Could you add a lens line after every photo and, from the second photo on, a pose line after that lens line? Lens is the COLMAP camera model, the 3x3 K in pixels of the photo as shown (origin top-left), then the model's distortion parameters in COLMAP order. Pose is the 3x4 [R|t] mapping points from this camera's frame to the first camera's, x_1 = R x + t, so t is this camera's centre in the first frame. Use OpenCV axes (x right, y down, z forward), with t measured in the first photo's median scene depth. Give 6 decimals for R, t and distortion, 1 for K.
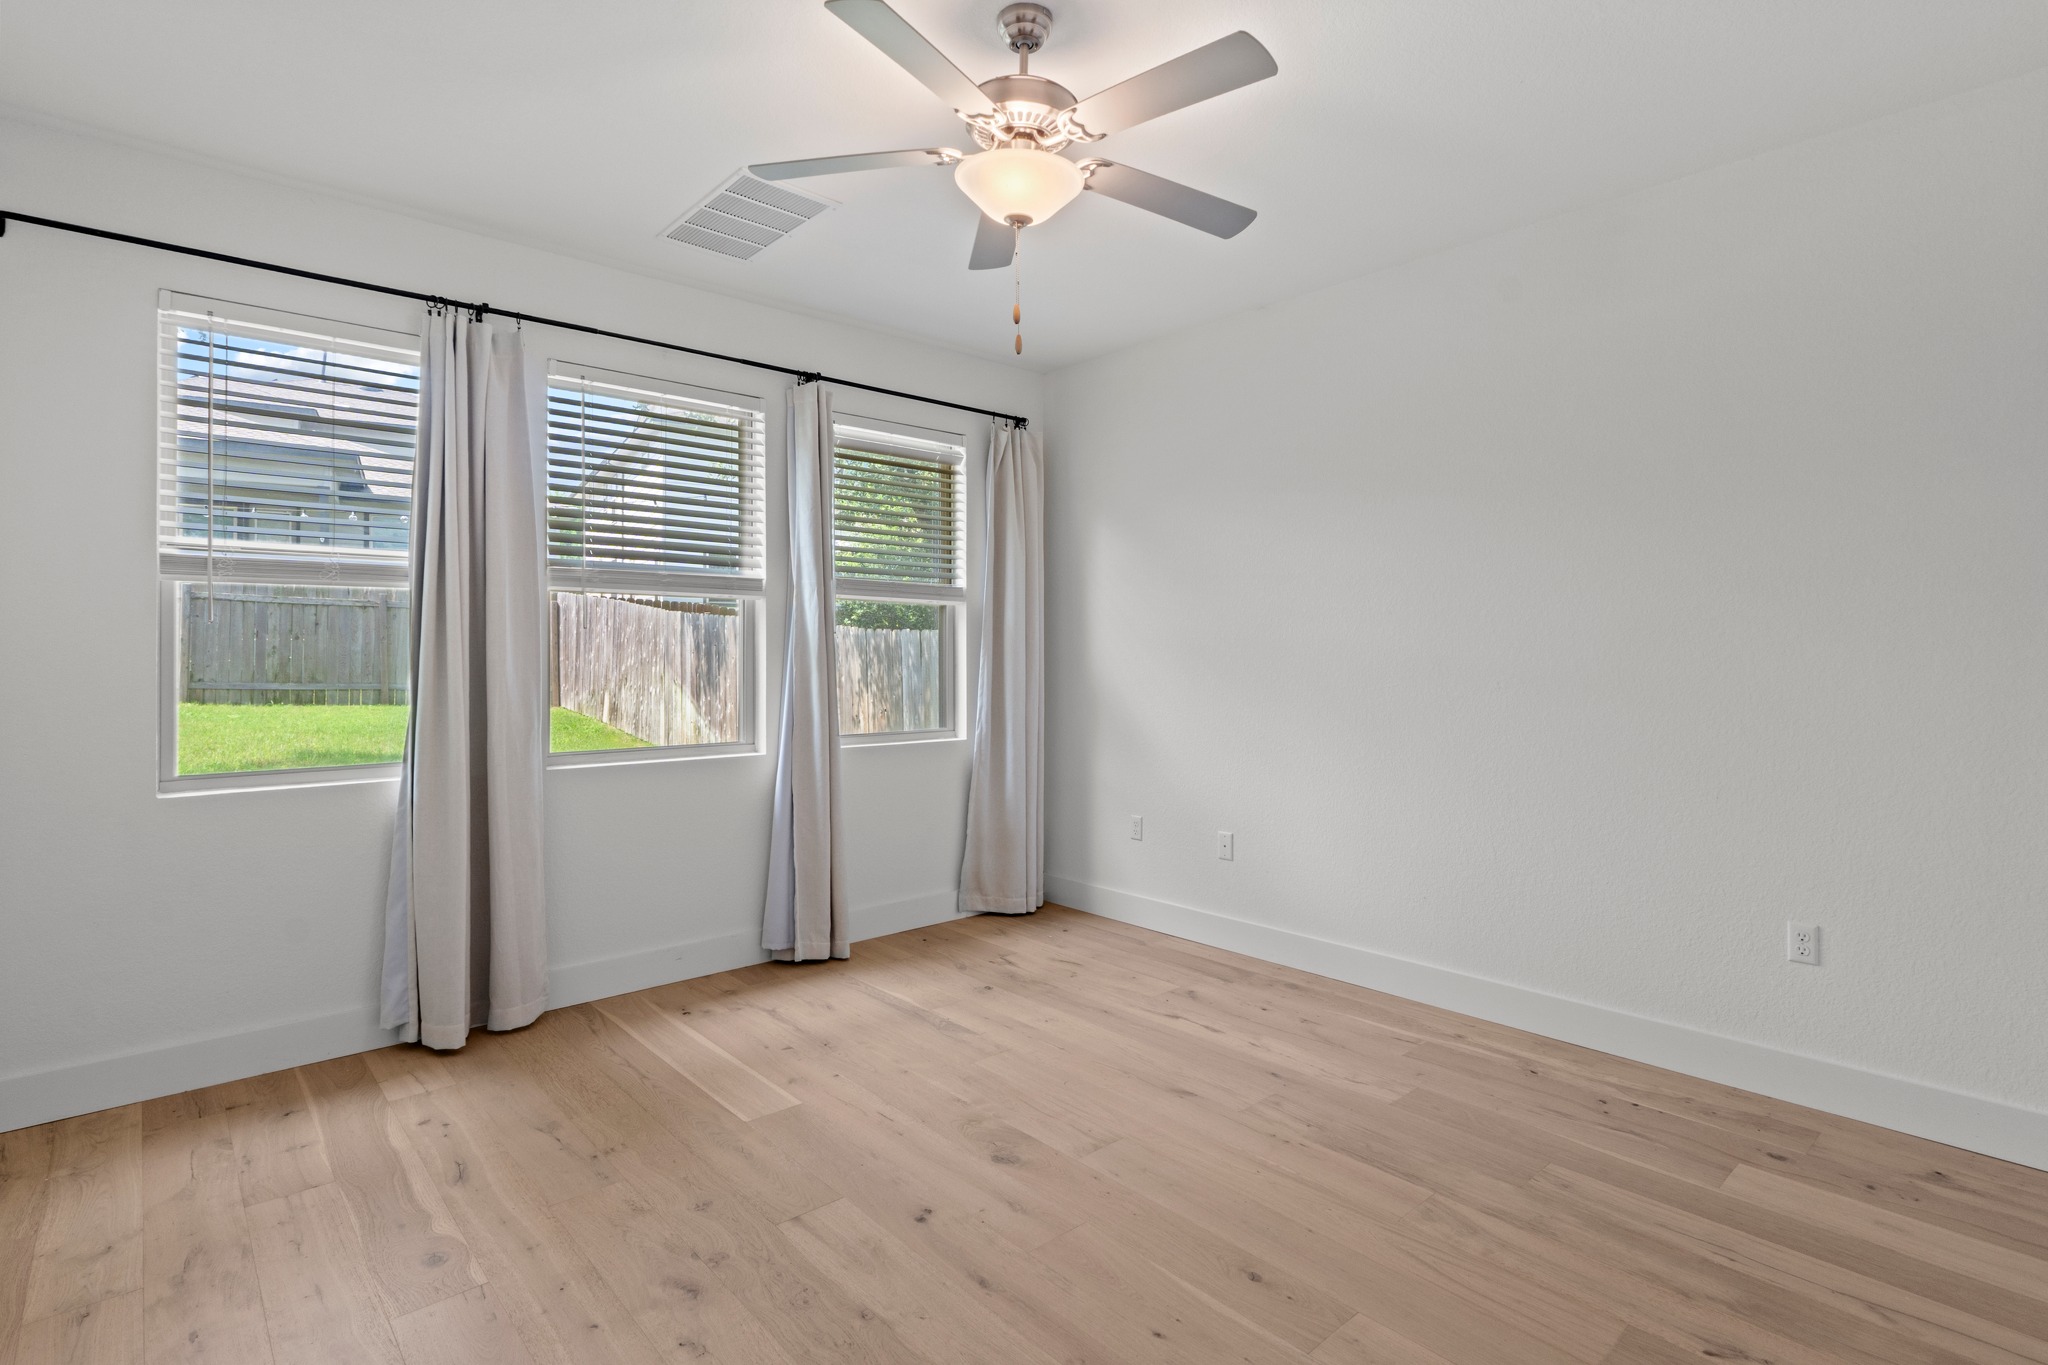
lens RADIAL K [[1004.9, 0, 1008.7], [0, 1004.9, 644.7], [0, 0, 1]] dist [-0.007184, 0.000000]
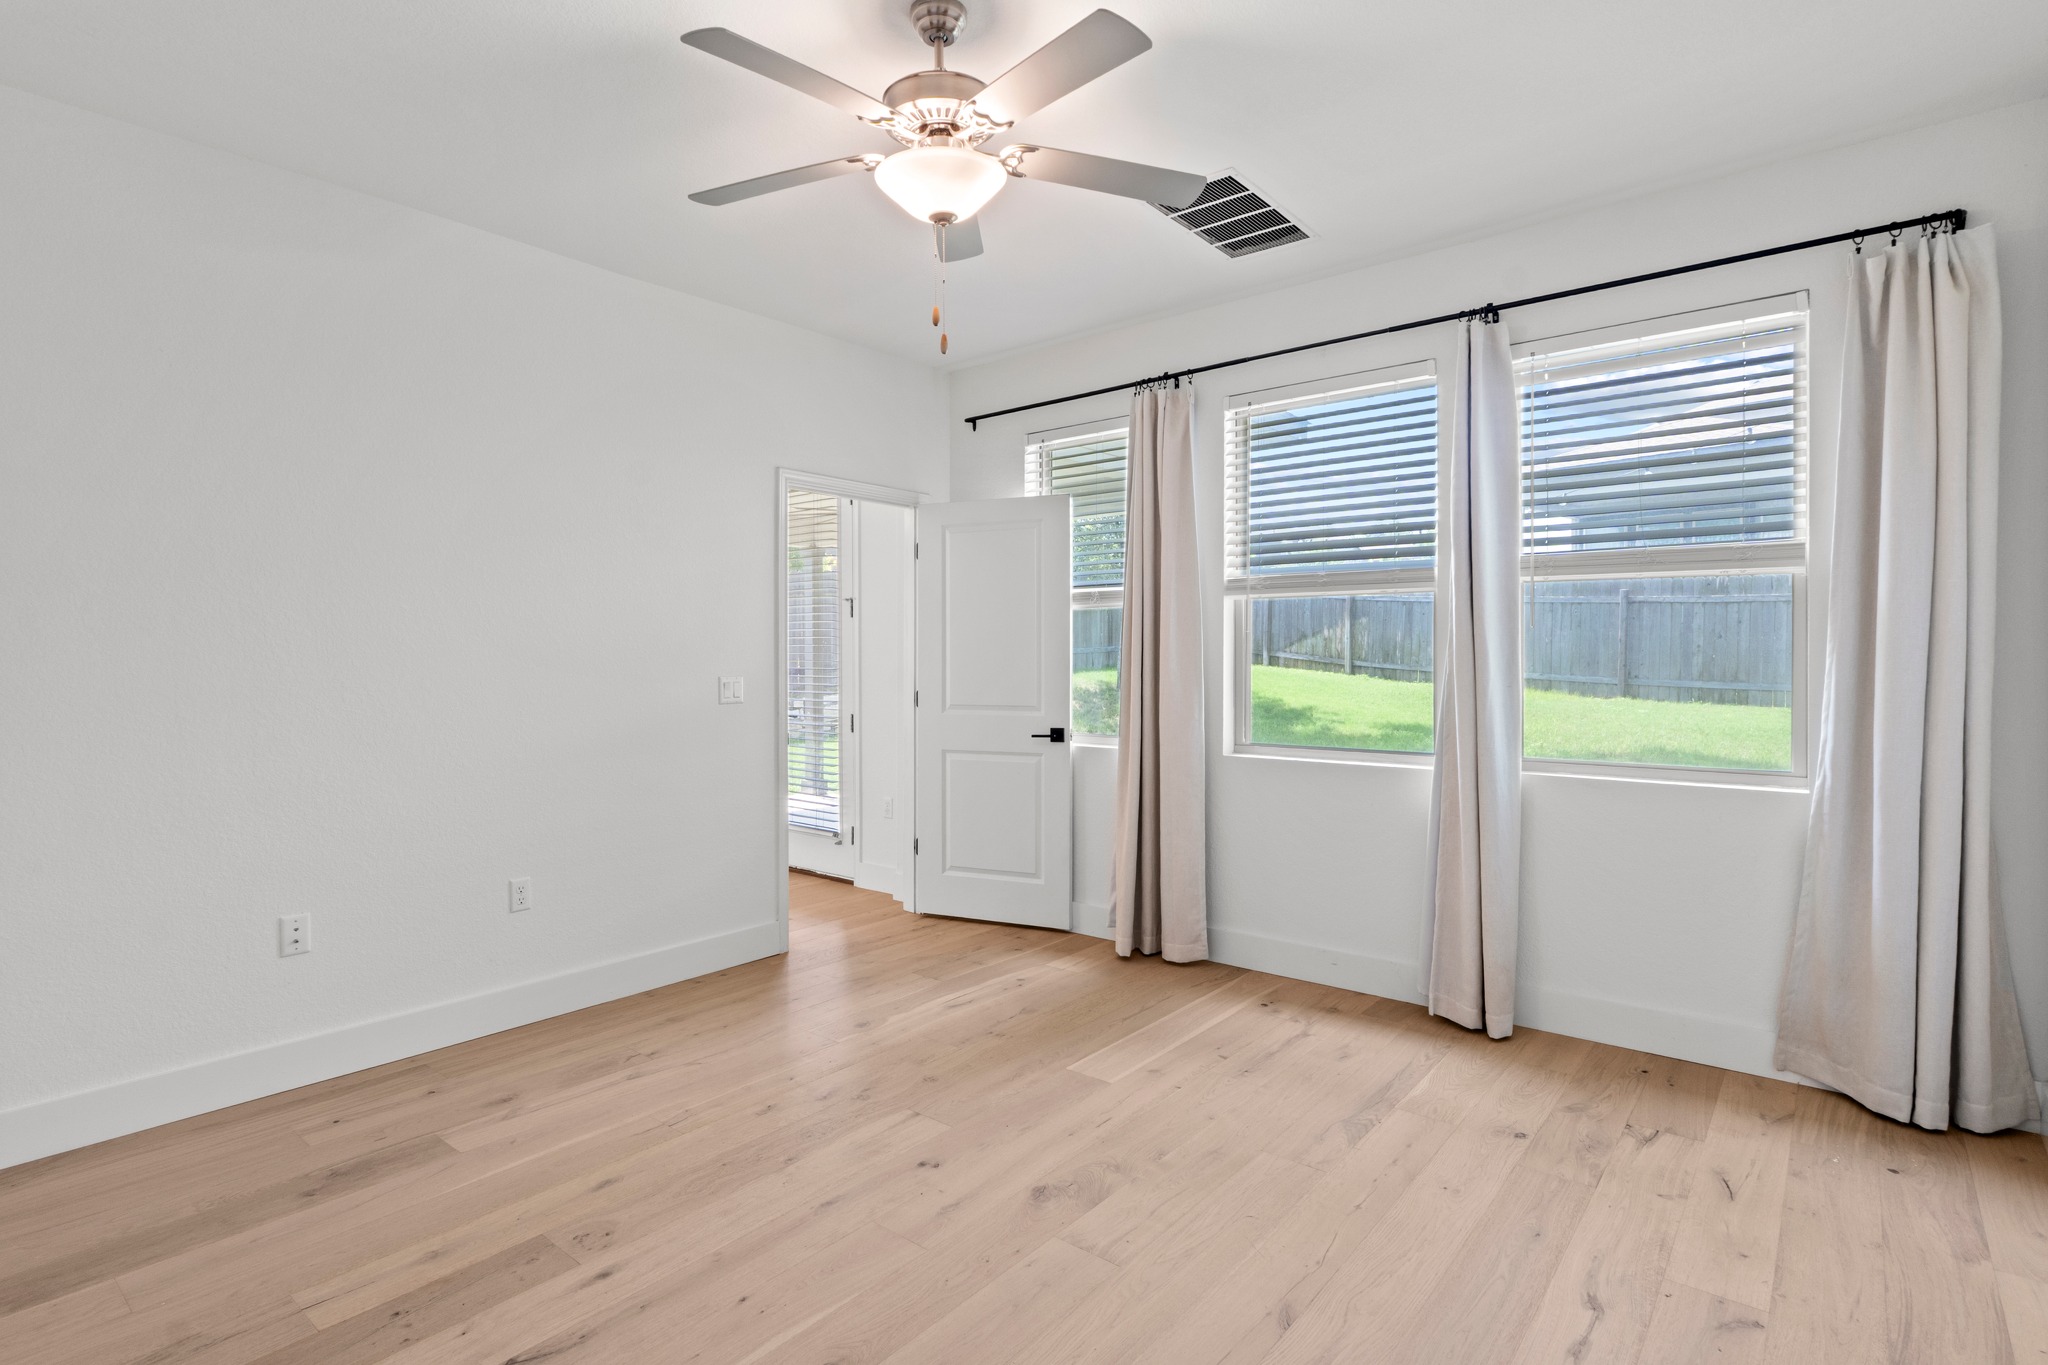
lens RADIAL K [[1004.9, 0, 1008.7], [0, 1004.9, 644.7], [0, 0, 1]] dist [-0.007184, 0.000000]
pose [[0.155183, -0.011740, -0.987816, 0.633569], [0.012916, 0.999868, -0.009854, 0.007139], [0.987801, -0.011230, 0.155314, 0.572033]]
